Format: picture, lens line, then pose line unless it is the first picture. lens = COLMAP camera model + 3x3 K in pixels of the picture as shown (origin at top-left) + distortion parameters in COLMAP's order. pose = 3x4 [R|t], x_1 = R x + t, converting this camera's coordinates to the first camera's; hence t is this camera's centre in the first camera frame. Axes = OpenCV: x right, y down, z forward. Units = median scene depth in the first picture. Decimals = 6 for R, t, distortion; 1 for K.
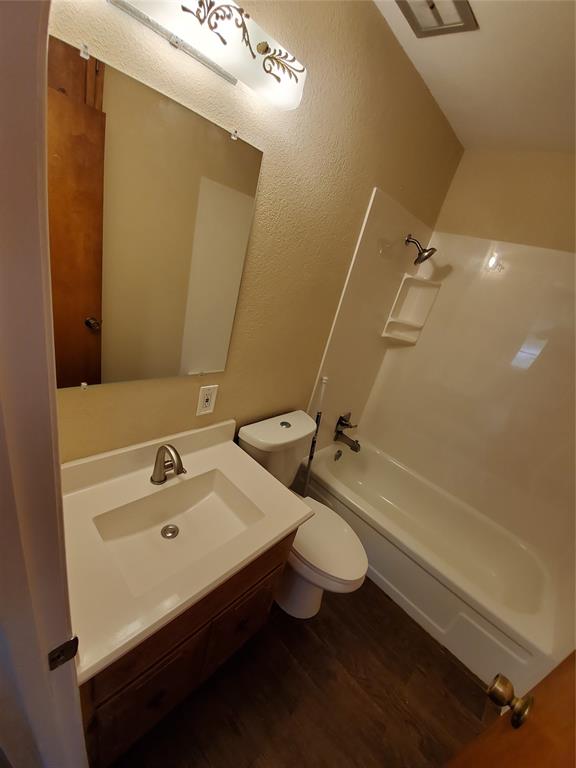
lens RADIAL K [[309.9, 0, 284.0], [0, 309.9, 389.1], [0, 0, 1]] dist [-0.011206, -0.006011]
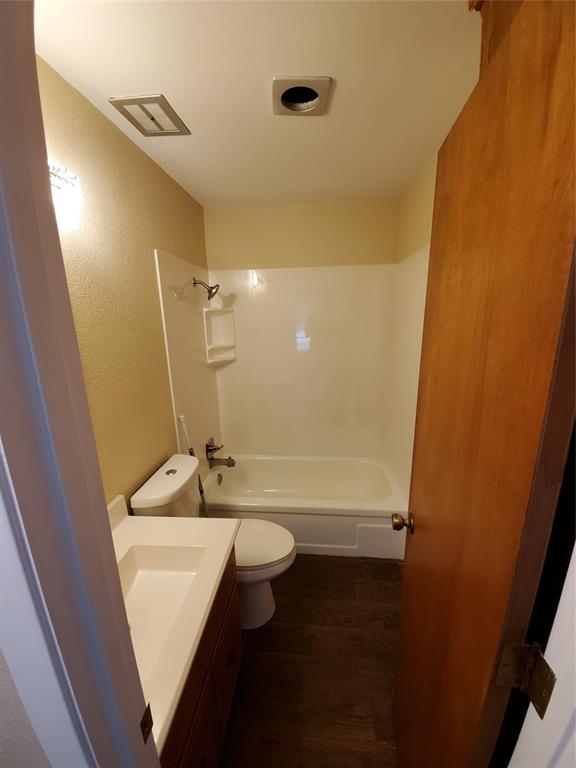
lens RADIAL K [[309.9, 0, 287.3], [0, 309.9, 391.0], [0, 0, 1]] dist [-0.011206, -0.006011]
pose [[0.753366, -0.392379, 0.527711, -0.126149], [0.437081, 0.898346, 0.043982, -0.004120], [-0.491325, 0.197518, 0.848284, -0.107513]]
